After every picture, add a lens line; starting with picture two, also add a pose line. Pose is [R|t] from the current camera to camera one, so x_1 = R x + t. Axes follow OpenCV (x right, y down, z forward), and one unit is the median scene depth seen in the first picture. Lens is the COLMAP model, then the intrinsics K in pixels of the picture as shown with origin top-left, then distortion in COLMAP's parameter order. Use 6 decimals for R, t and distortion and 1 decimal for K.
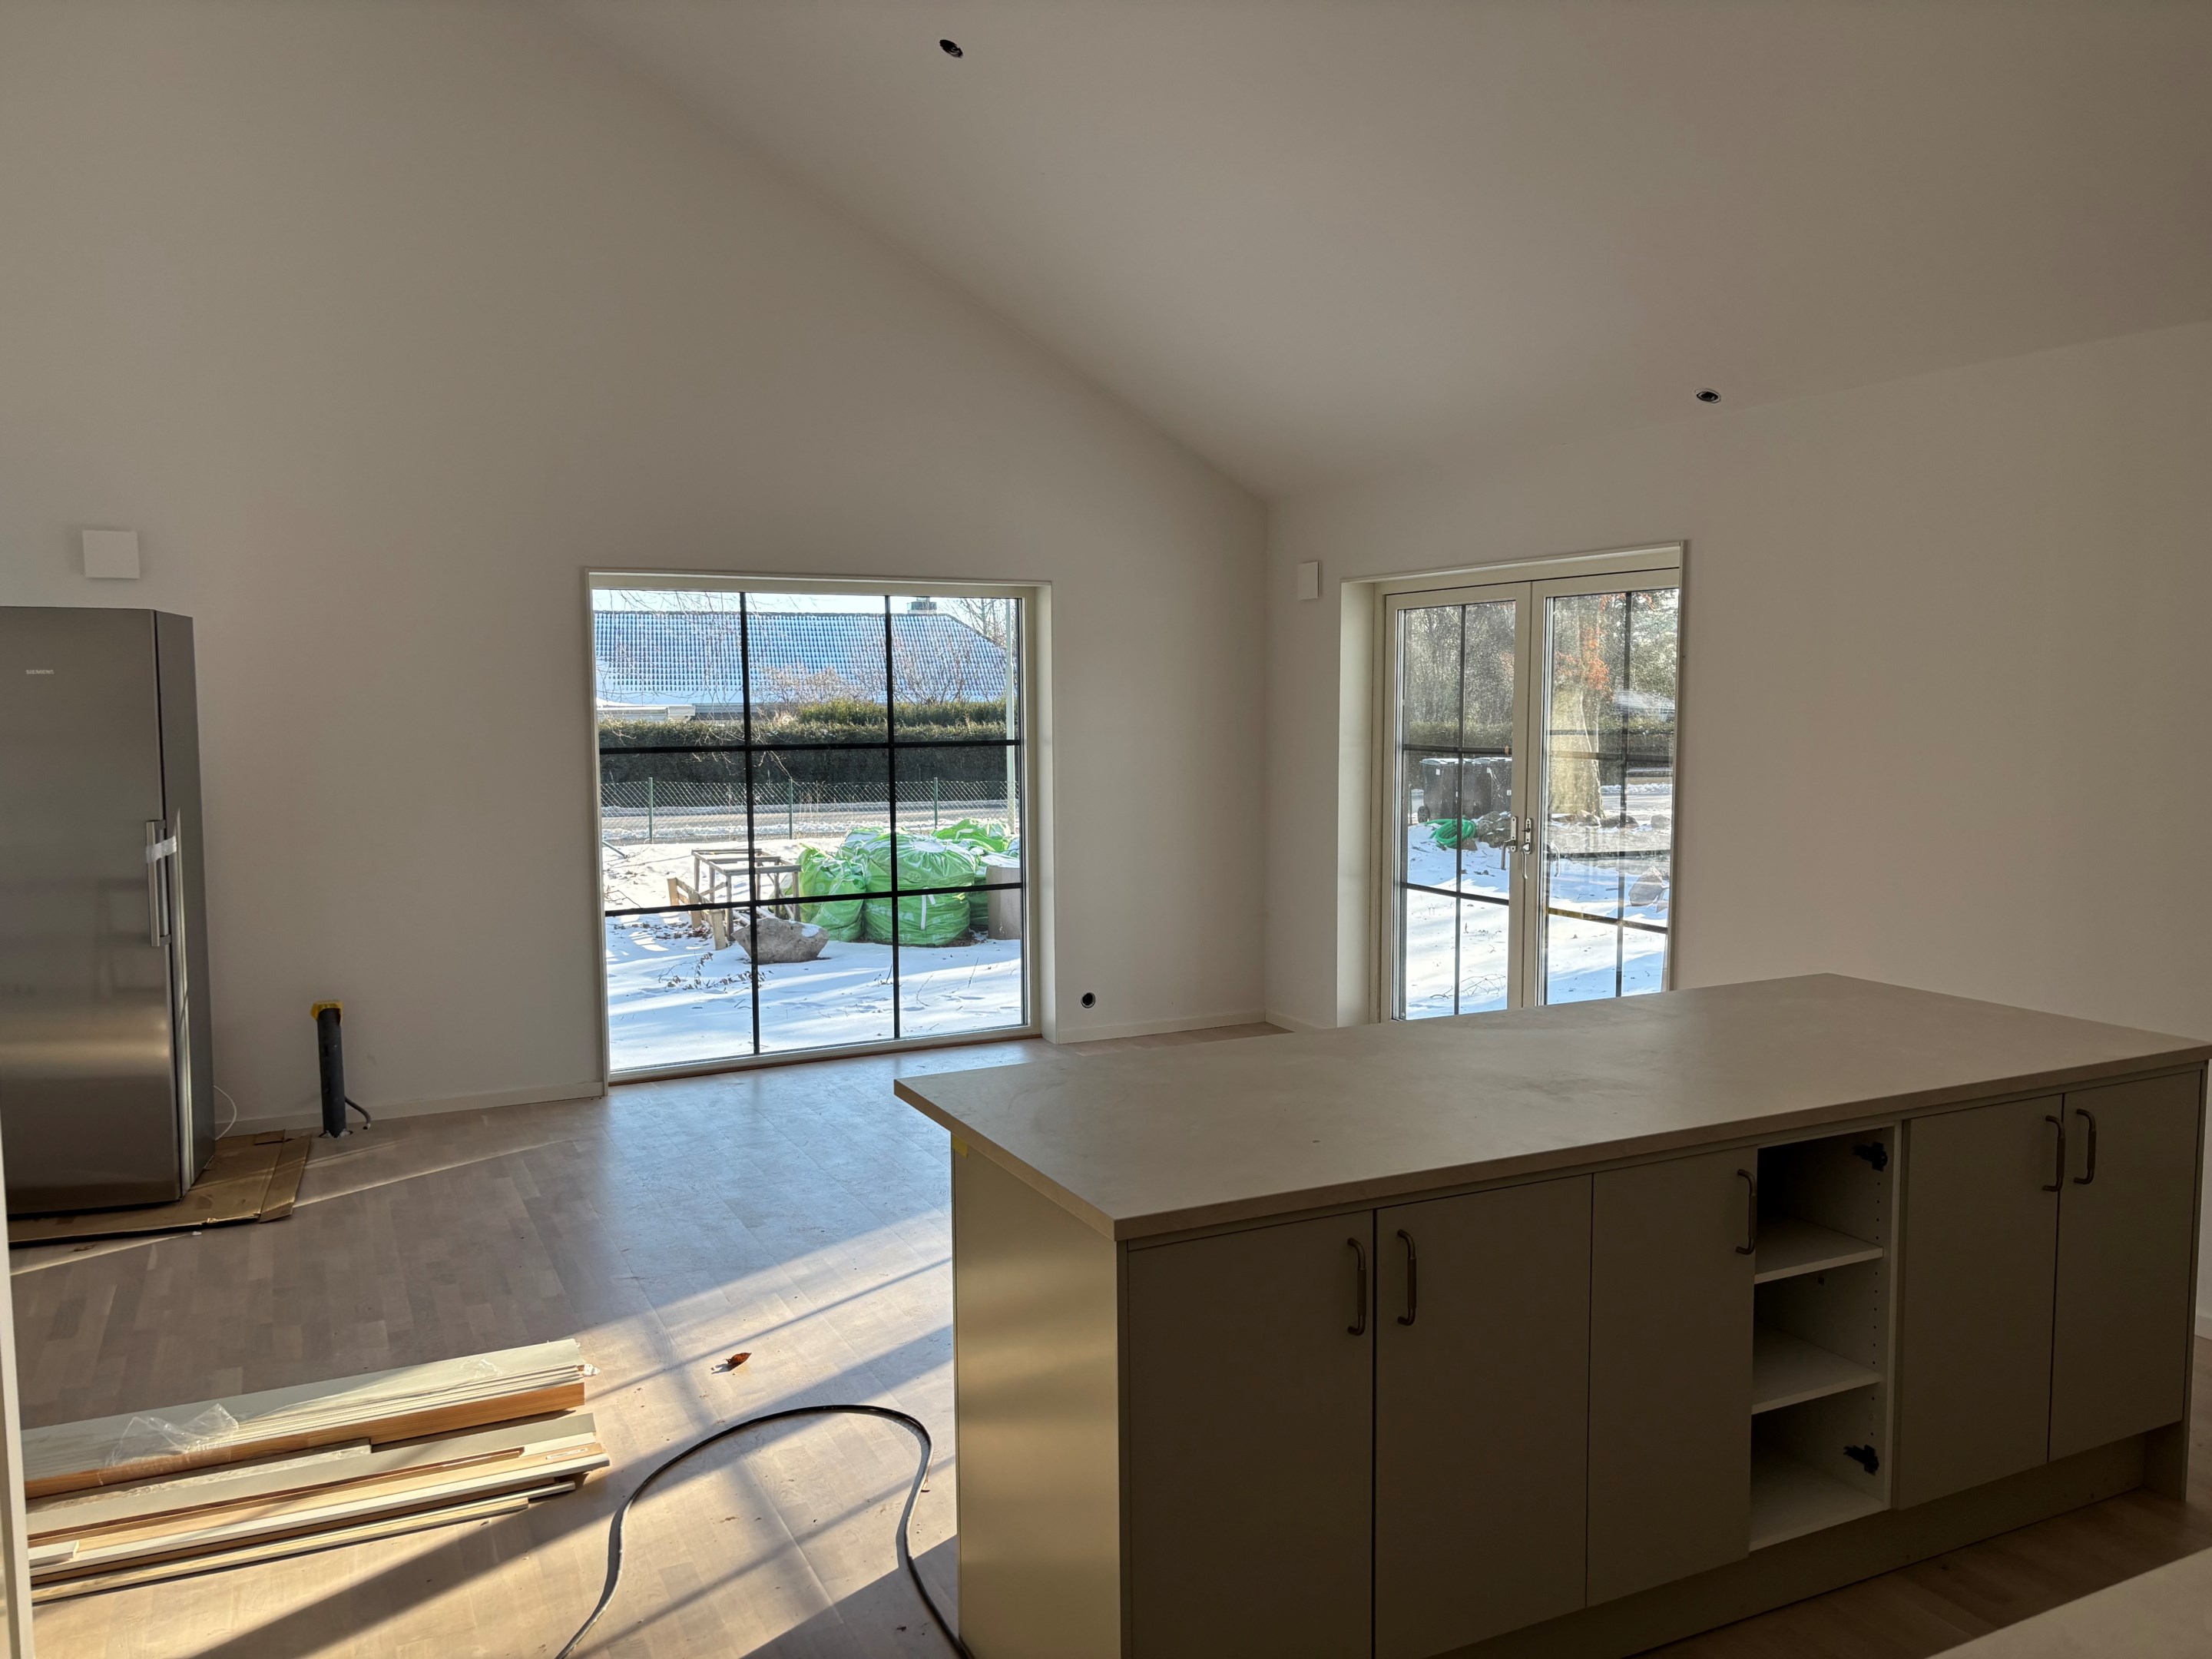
lens RADIAL K [[1670.6, 0, 1111.4], [0, 1670.6, 842.1], [0, 0, 1]] dist [0.057931, -0.055180]
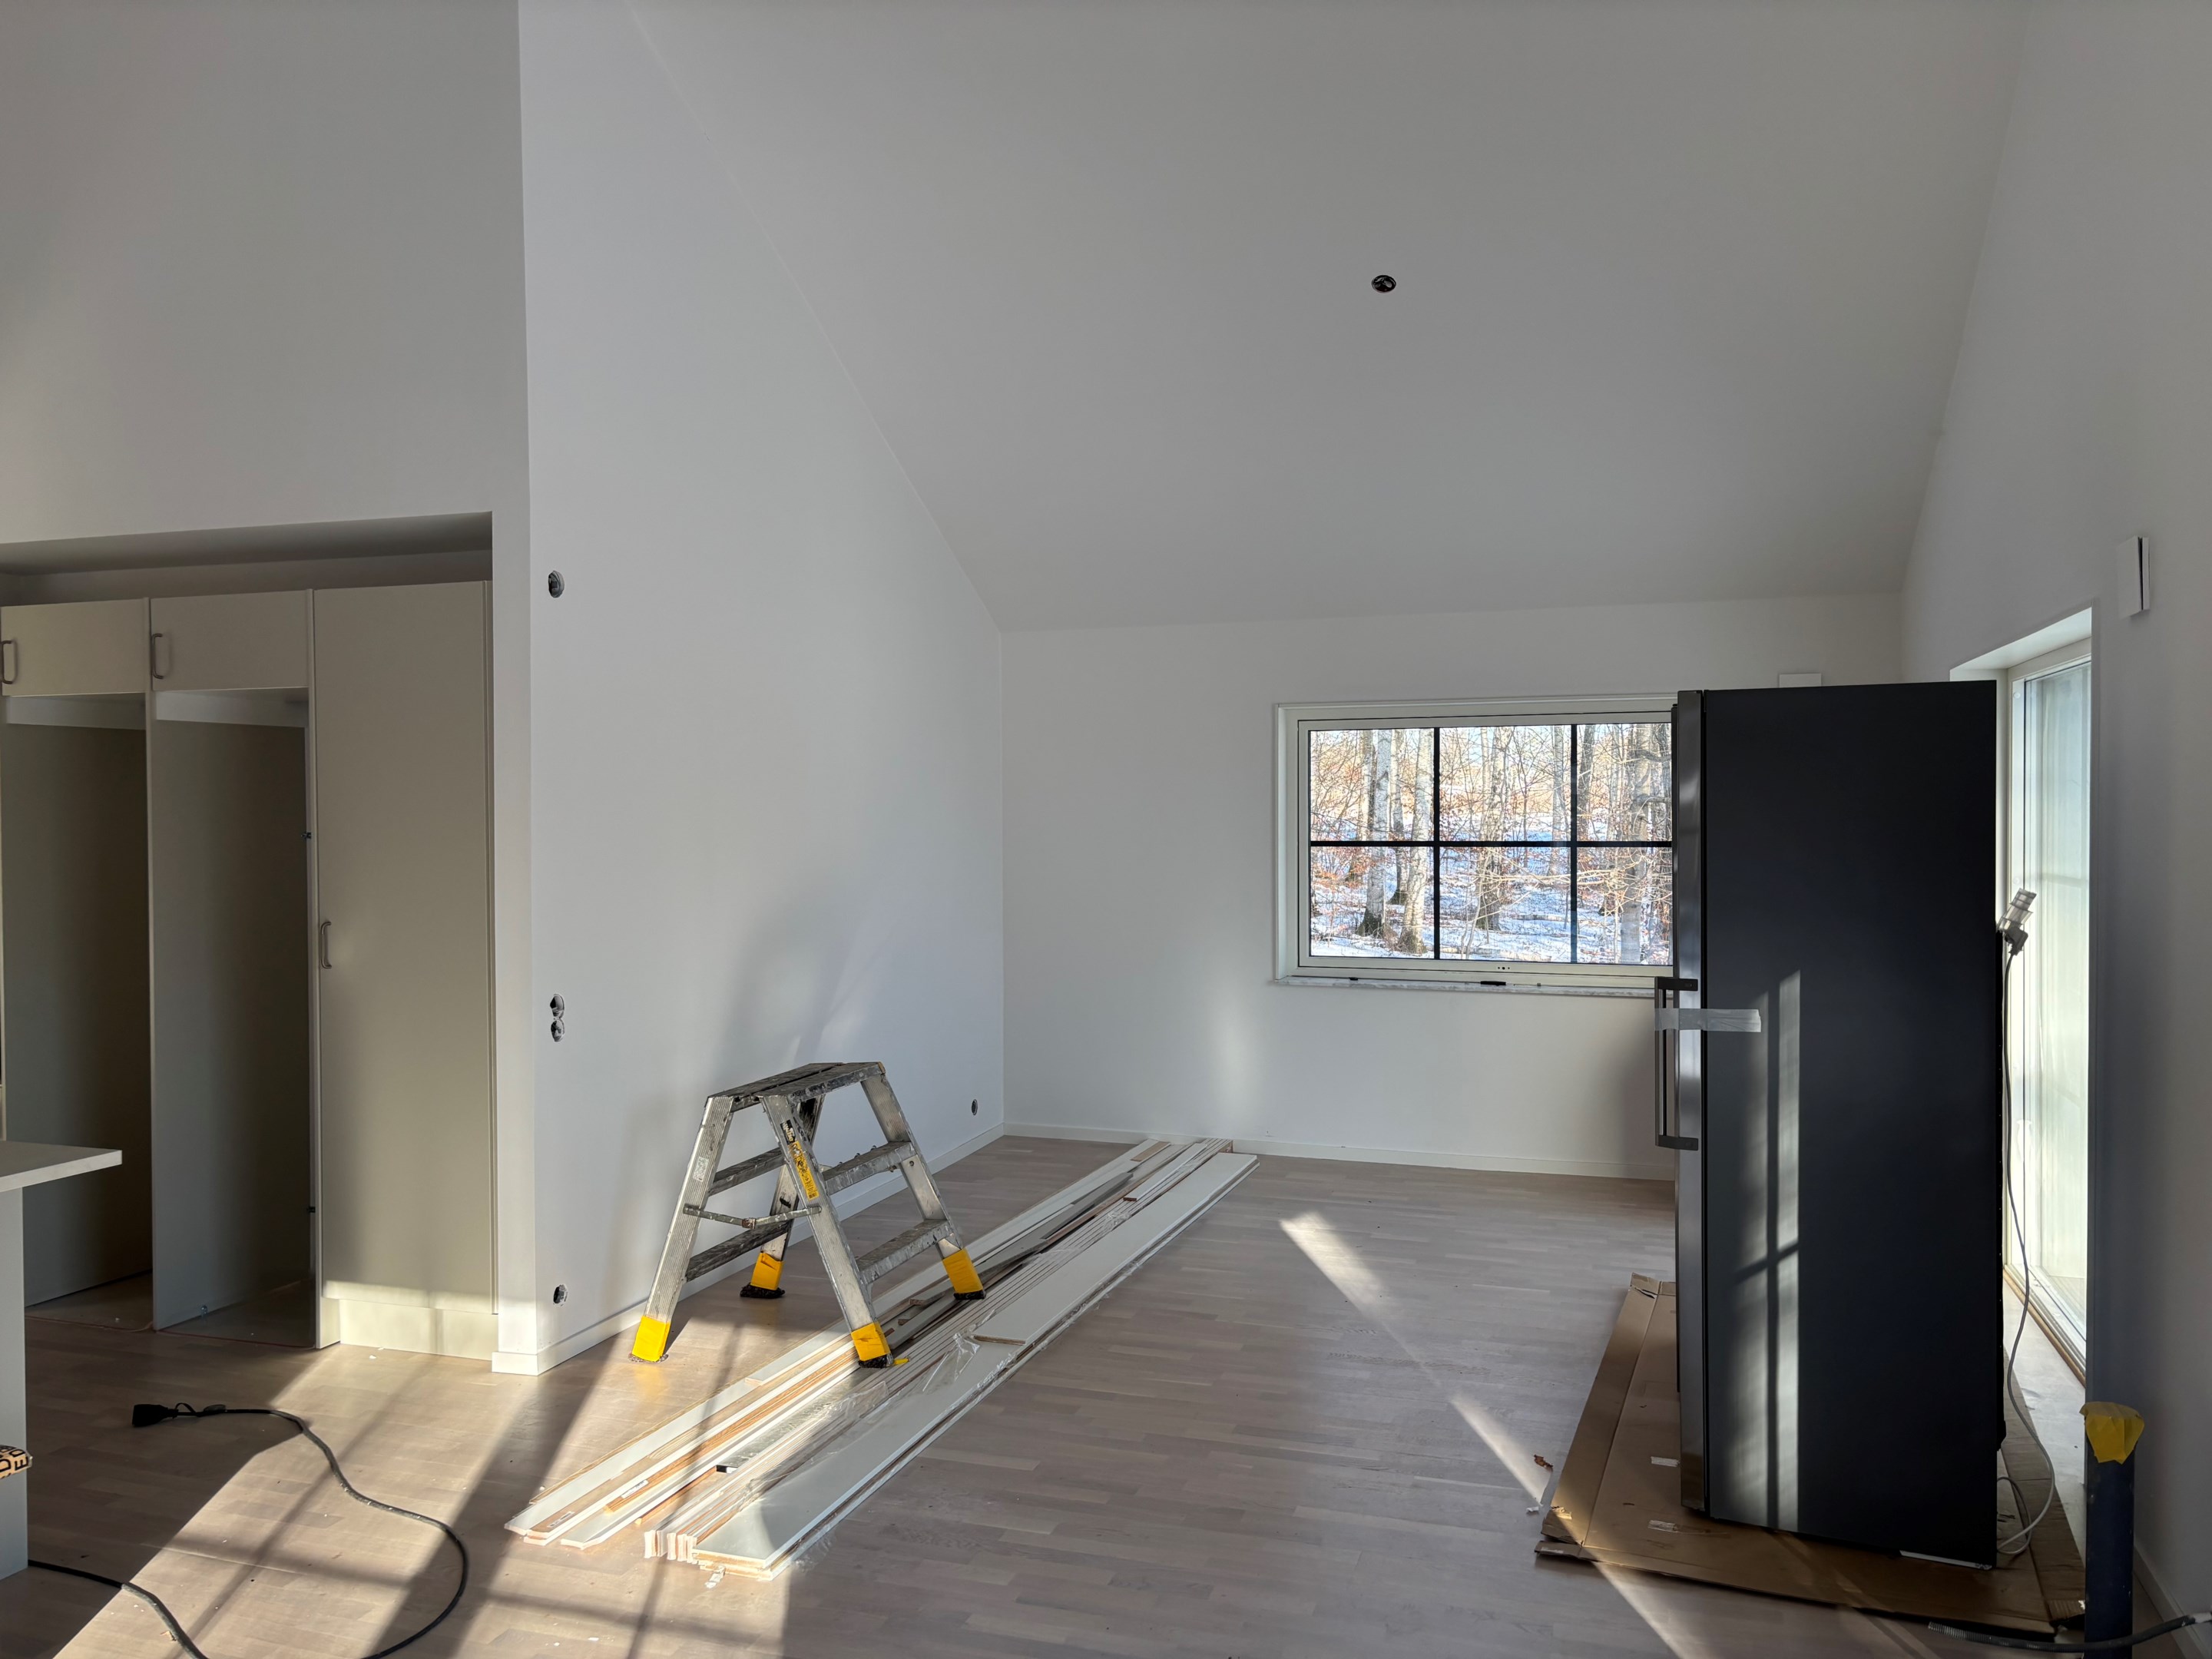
lens RADIAL K [[1670.6, 0, 1111.4], [0, 1670.6, 842.1], [0, 0, 1]] dist [0.057931, -0.055180]
pose [[-0.702068, 0.023040, -0.711737, 0.168115], [-0.056874, 0.994469, 0.088294, -0.162492], [0.709835, 0.102468, -0.696874, 1.756234]]
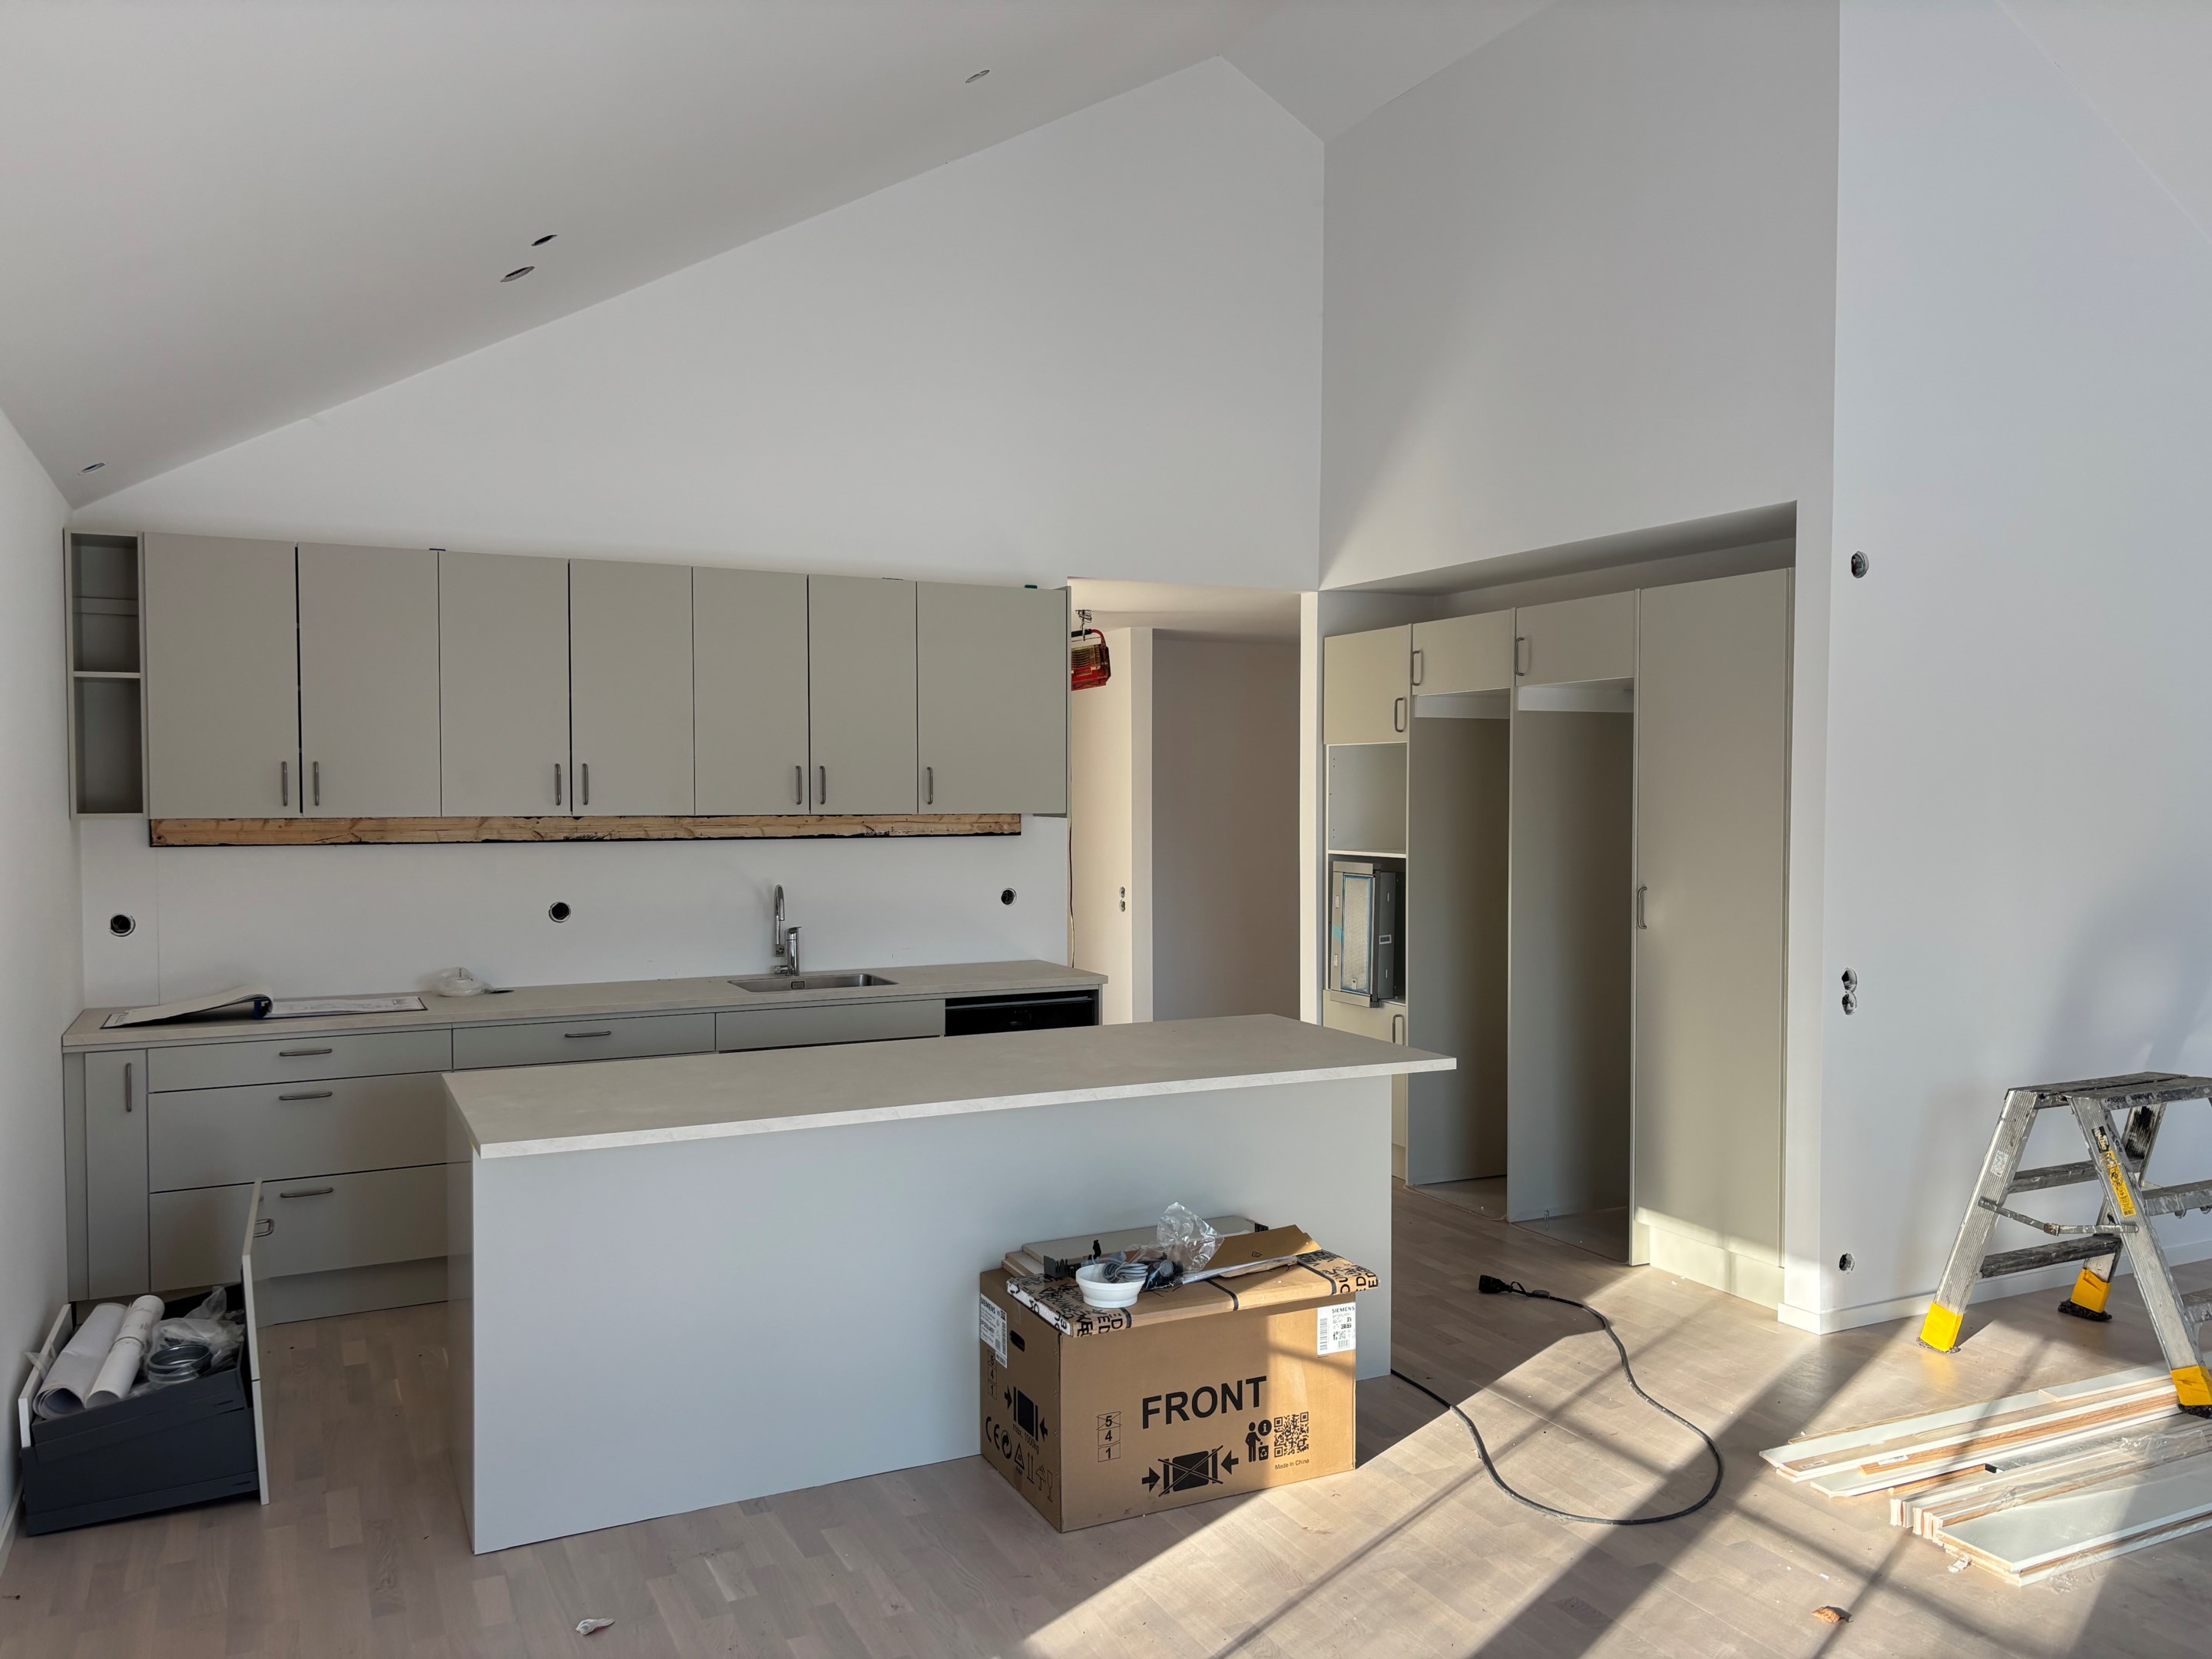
lens RADIAL K [[1670.6, 0, 1111.4], [0, 1670.6, 842.1], [0, 0, 1]] dist [0.057931, -0.055180]
pose [[-0.999987, 0.004453, -0.002647, 0.131230], [0.004095, 0.992445, 0.122620, -0.169731], [0.003173, 0.122608, -0.992450, 1.857824]]
